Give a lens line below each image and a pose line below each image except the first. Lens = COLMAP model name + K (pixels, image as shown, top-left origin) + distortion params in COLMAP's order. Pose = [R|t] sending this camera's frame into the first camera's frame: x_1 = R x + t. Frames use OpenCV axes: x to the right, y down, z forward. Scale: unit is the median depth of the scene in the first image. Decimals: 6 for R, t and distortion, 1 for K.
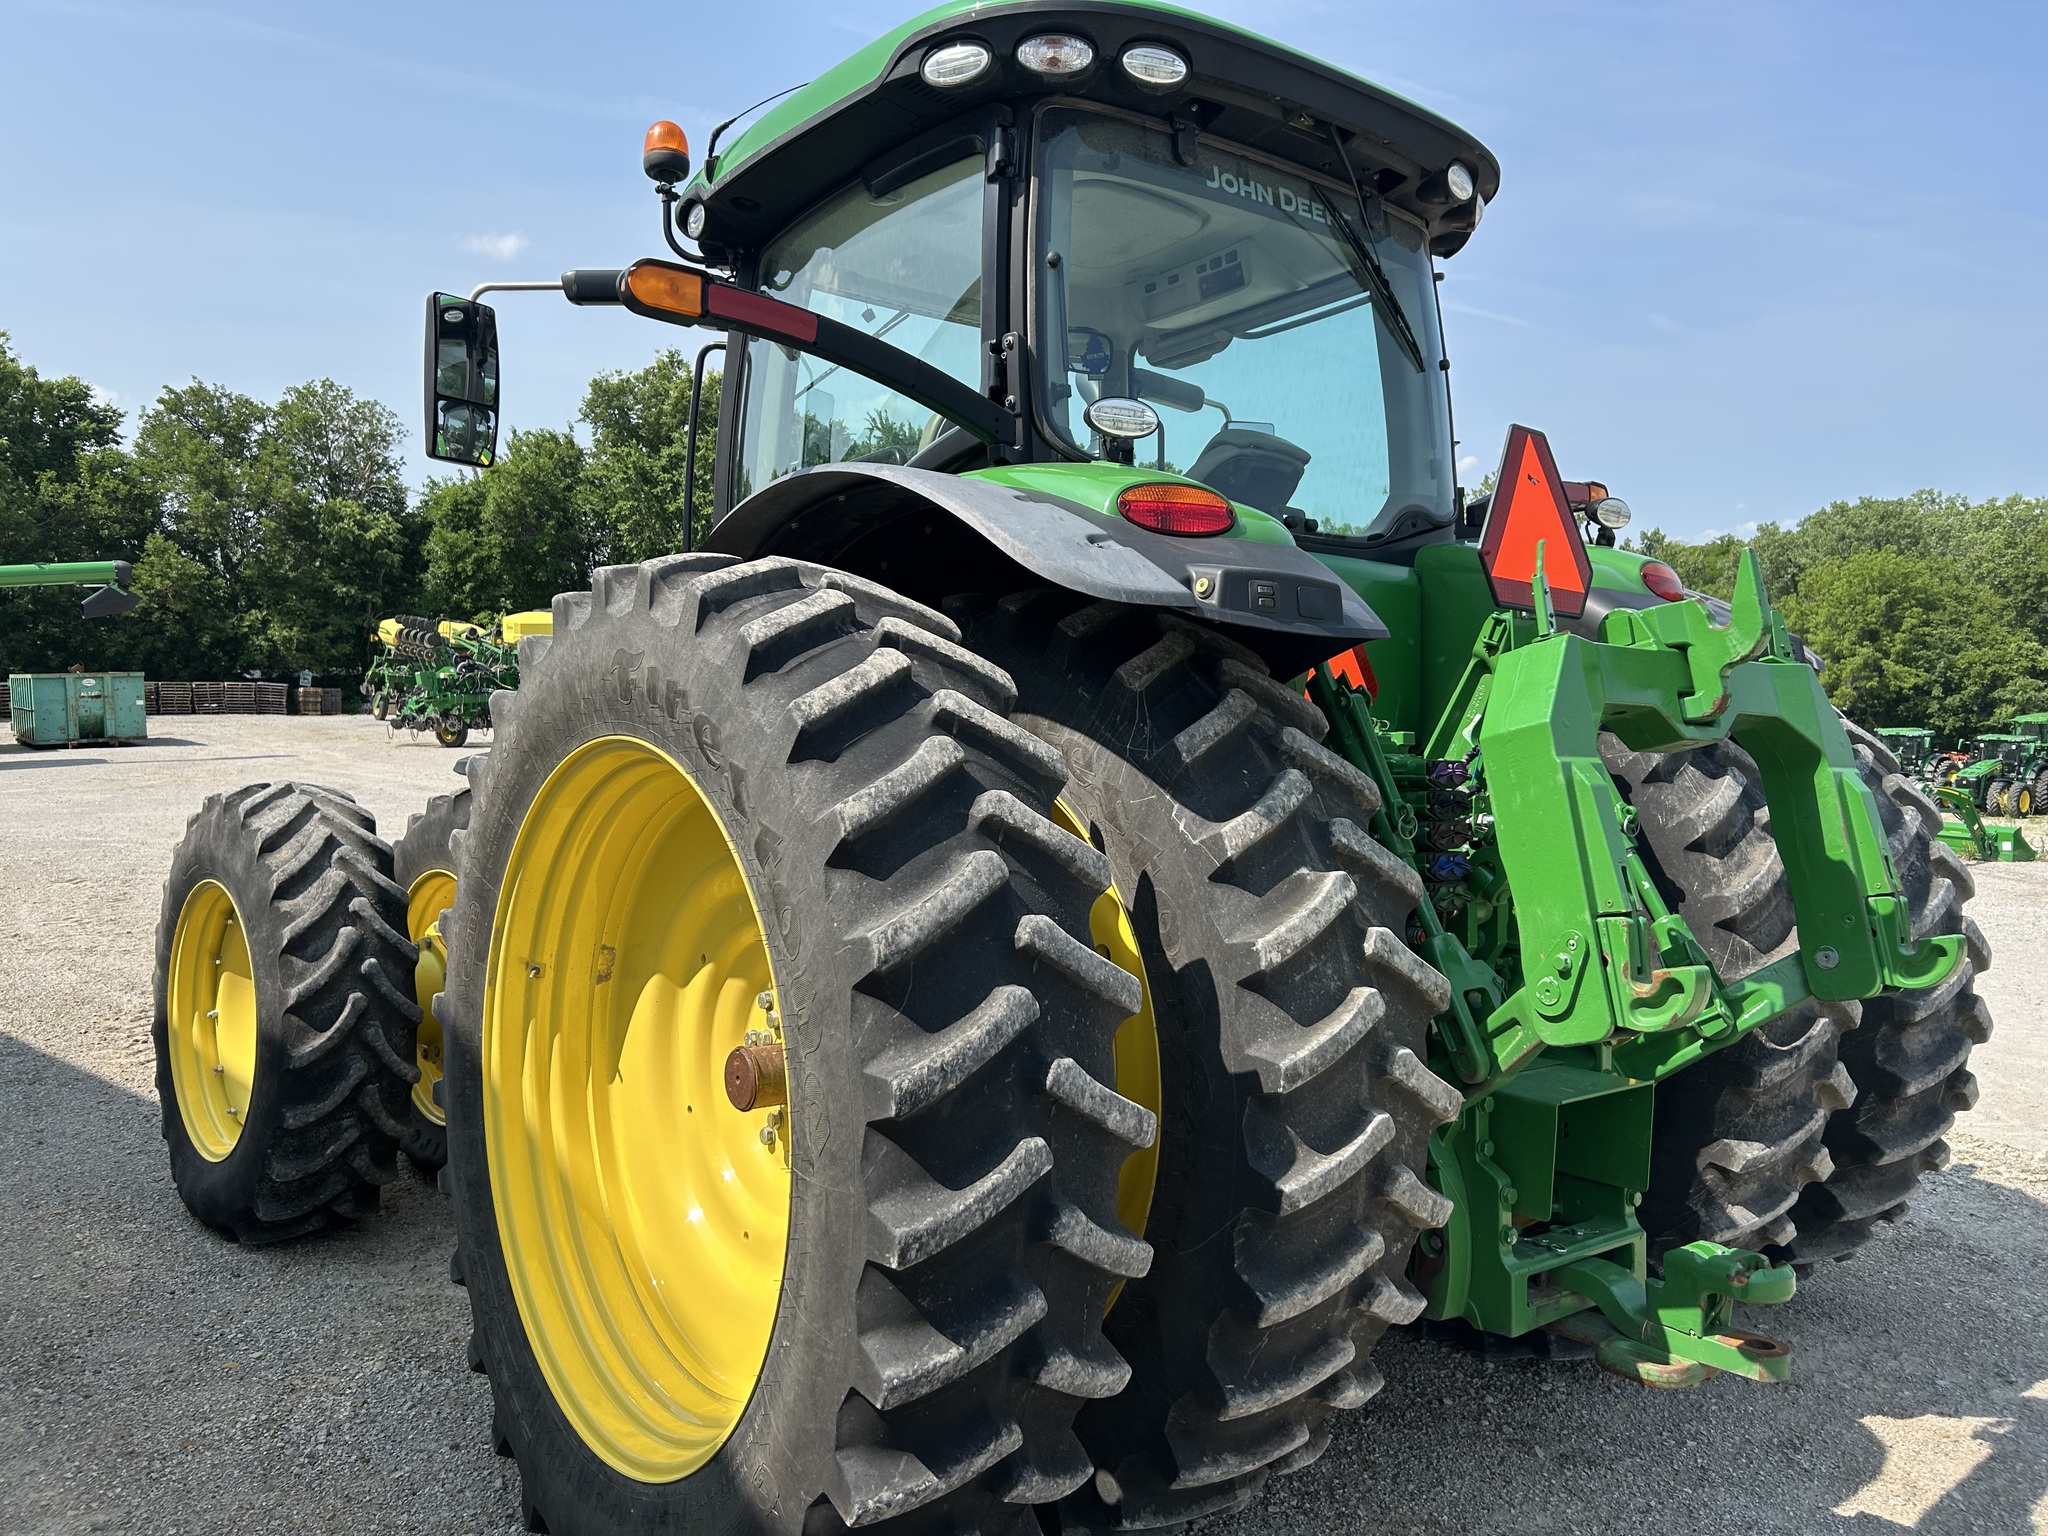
lens RADIAL K [[1537.9, 0, 1013.8], [0, 1537.9, 759.1], [0, 0, 1]] dist [0.059945, -0.065906]
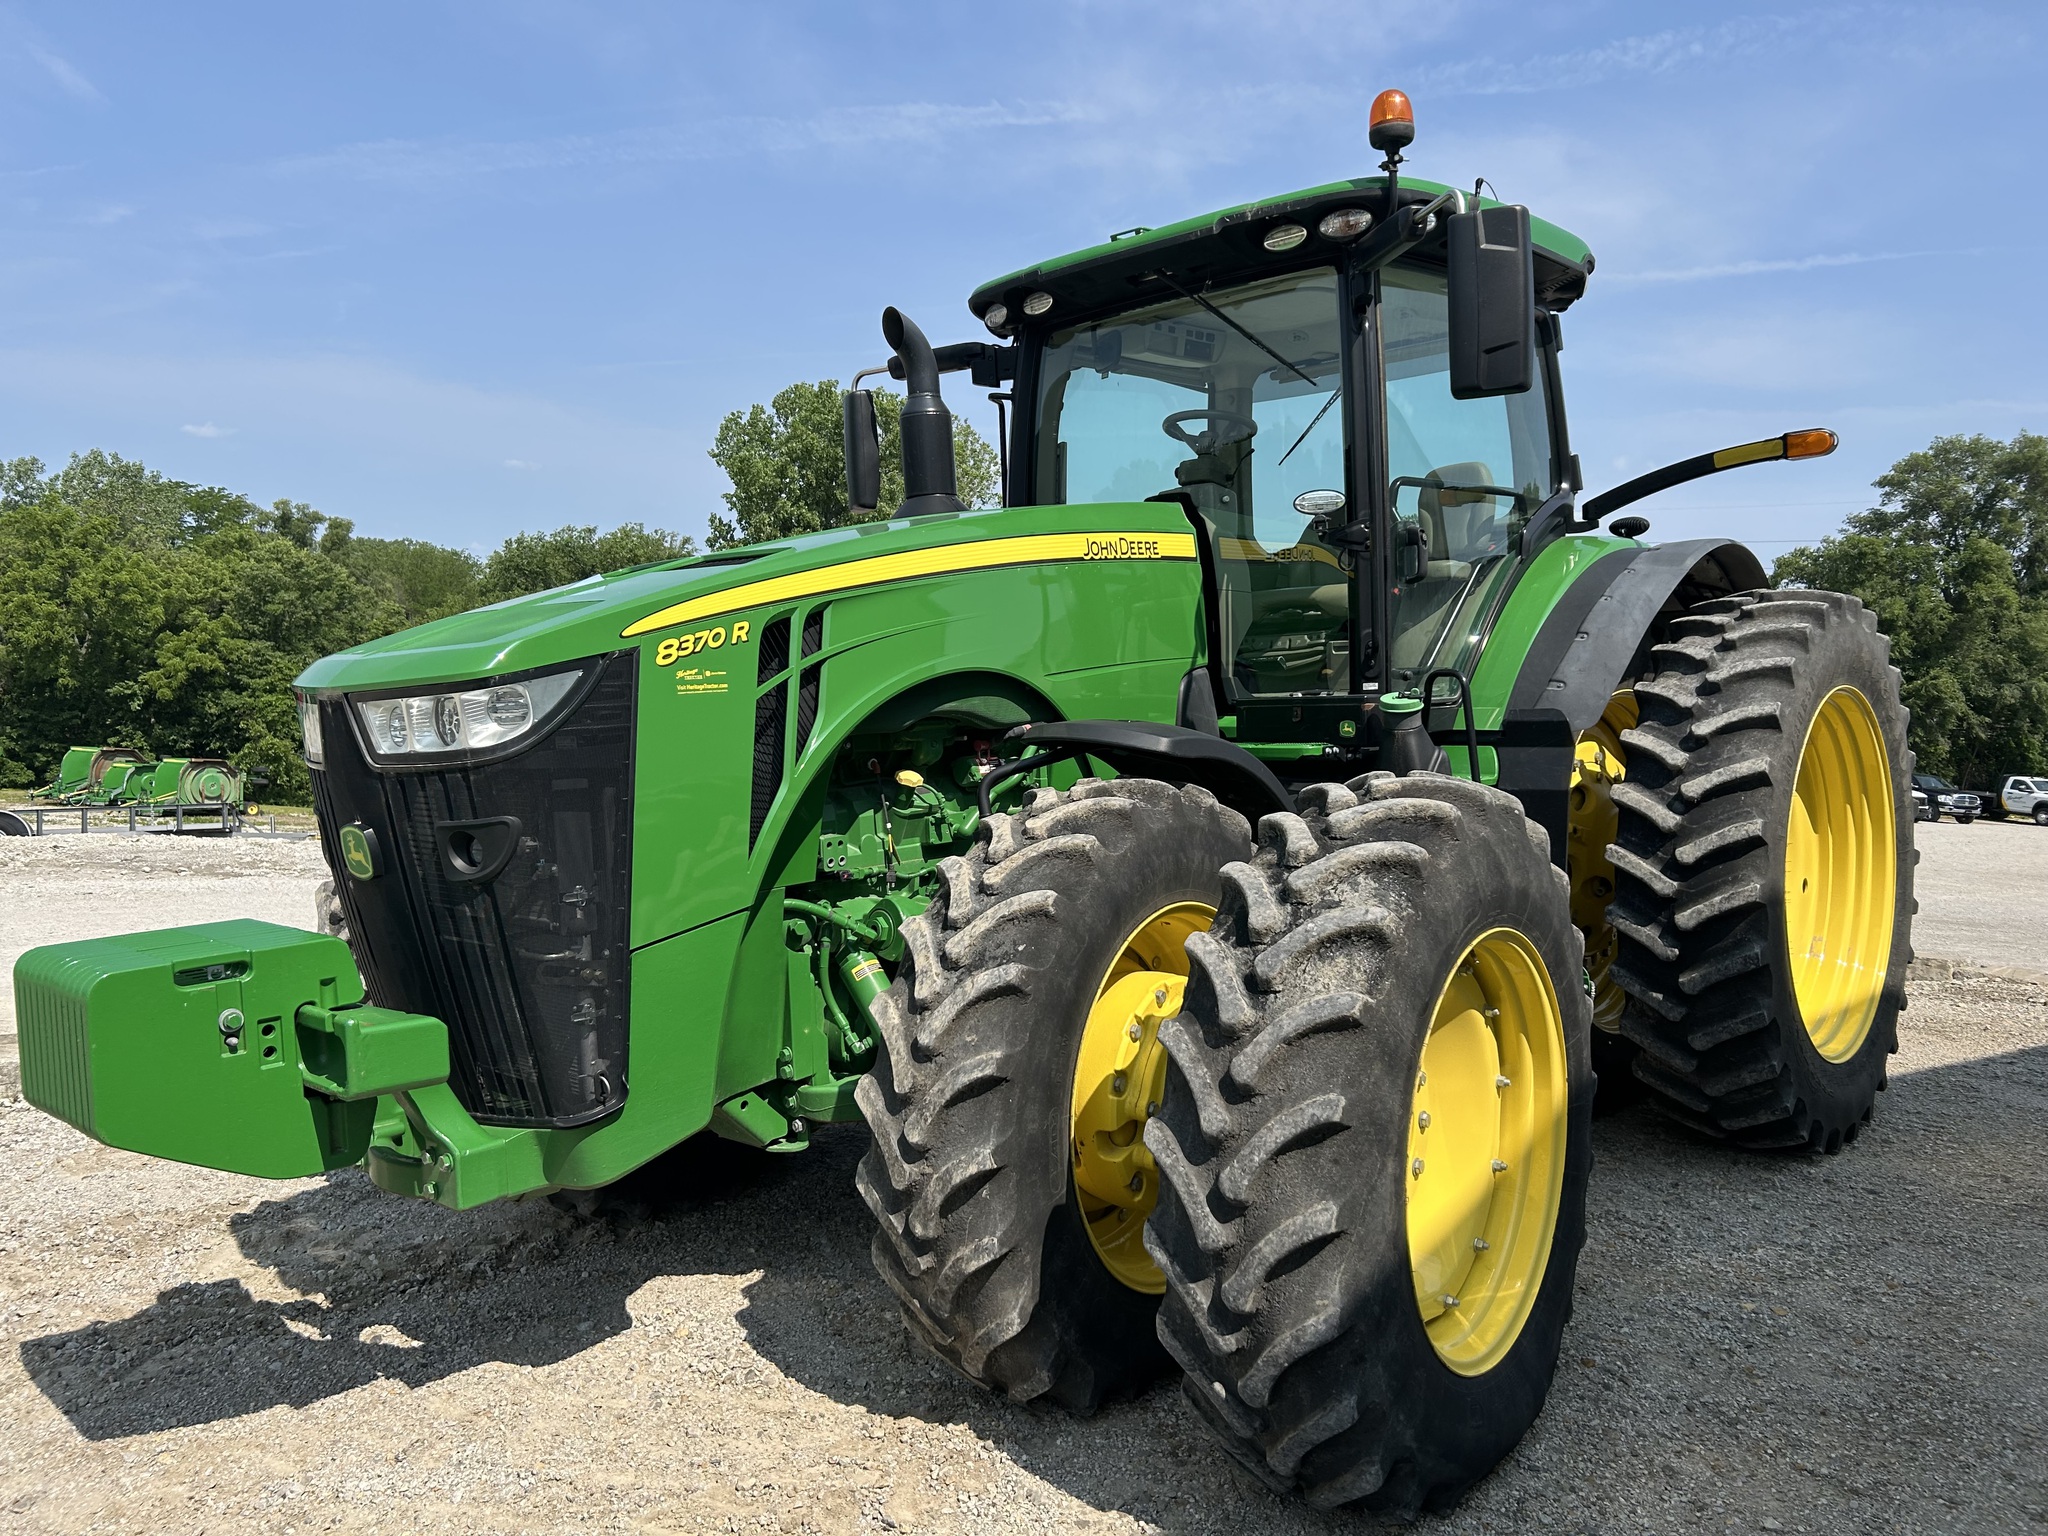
lens RADIAL K [[1537.9, 0, 1022.0], [0, 1537.9, 770.6], [0, 0, 1]] dist [0.059945, -0.065906]
pose [[-0.163041, -0.061745, 0.984685, -1.553900], [0.021771, 0.997572, 0.066158, -0.047840], [-0.986379, 0.032224, -0.161301, 1.808741]]
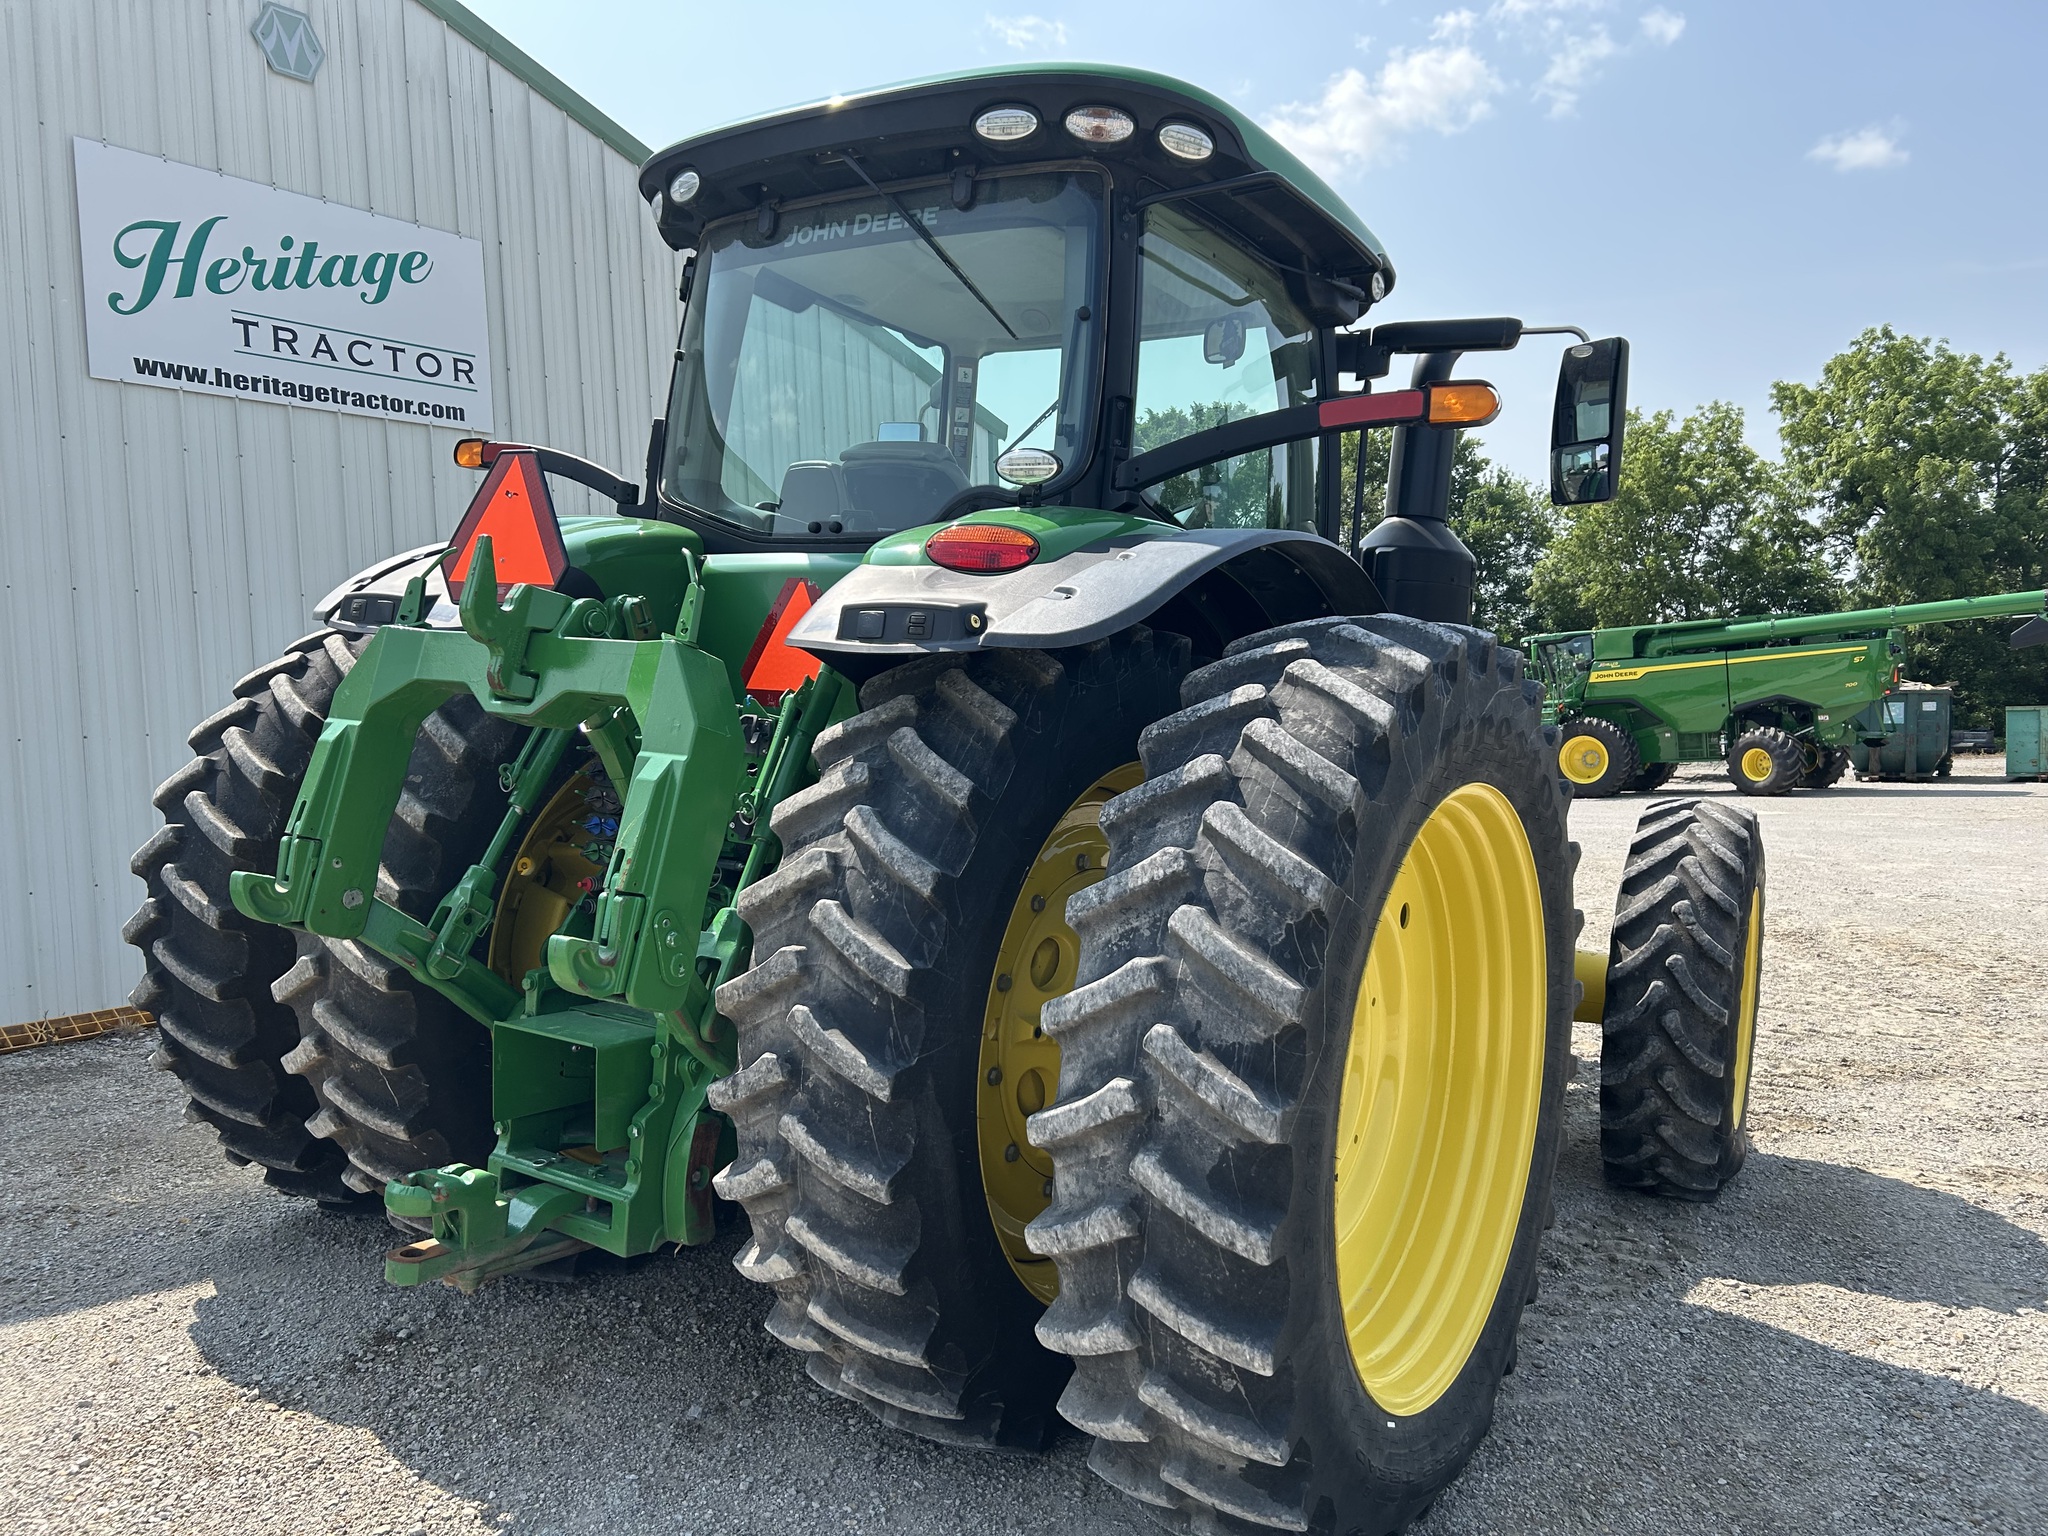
lens RADIAL K [[1537.9, 0, 1032.5], [0, 1537.9, 768.6], [0, 0, 1]] dist [0.059945, -0.065906]
pose [[0.318429, 0.038251, -0.947175, 1.273085], [-0.055618, 0.998218, 0.021614, -0.014293], [0.946314, 0.045797, 0.319989, 0.802856]]
